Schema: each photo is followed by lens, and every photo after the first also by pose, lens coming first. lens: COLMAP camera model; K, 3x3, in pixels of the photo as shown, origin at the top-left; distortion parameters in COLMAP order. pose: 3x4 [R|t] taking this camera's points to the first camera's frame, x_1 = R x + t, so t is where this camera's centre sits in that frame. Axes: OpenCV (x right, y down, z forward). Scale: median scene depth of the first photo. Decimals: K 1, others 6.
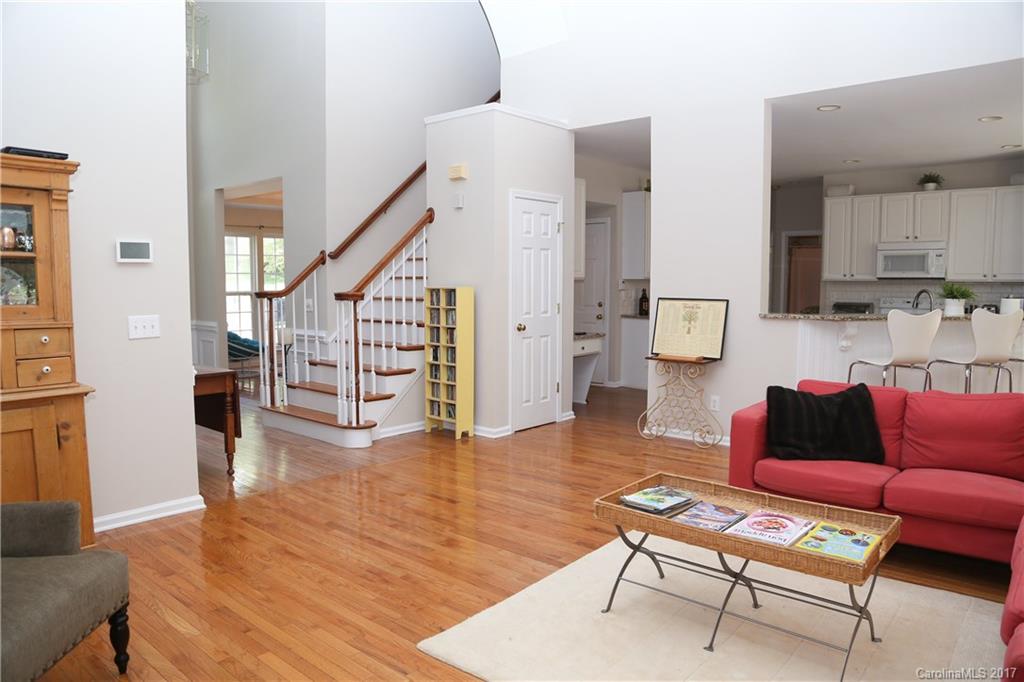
lens RADIAL K [[691.6, 0, 505.7], [0, 691.6, 339.5], [0, 0, 1]] dist [-0.106216, 0.040724]
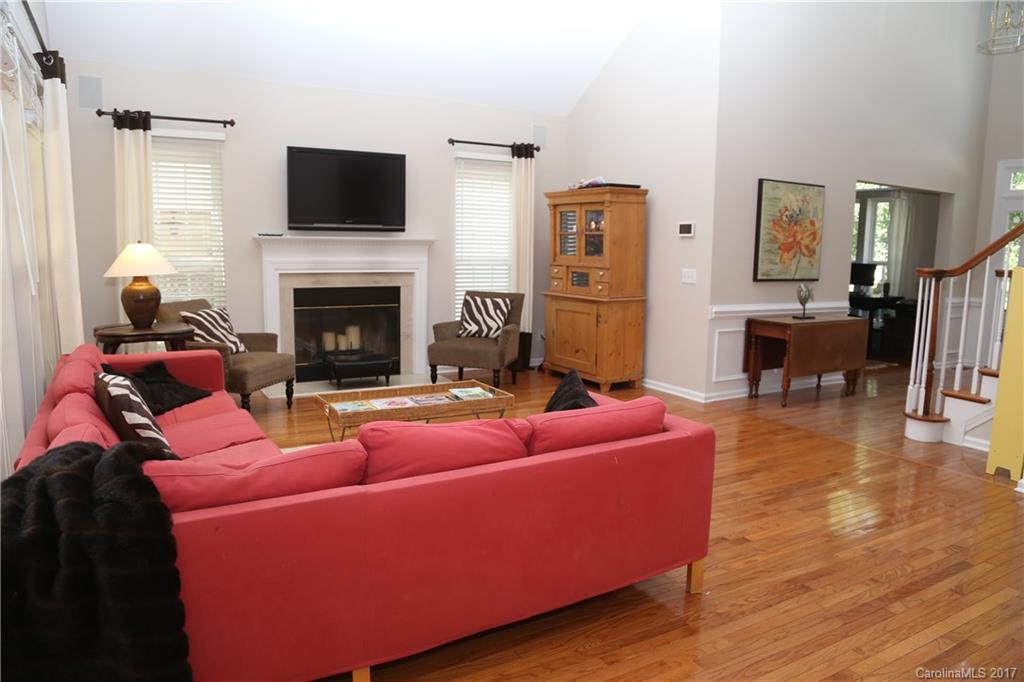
lens RADIAL K [[691.6, 0, 506.0], [0, 691.6, 345.9], [0, 0, 1]] dist [-0.106216, 0.040724]
pose [[-0.336564, 0.124515, -0.933392, 1.040389], [-0.098189, 0.981175, 0.166294, -0.076549], [0.936527, 0.147617, -0.318003, 1.015173]]
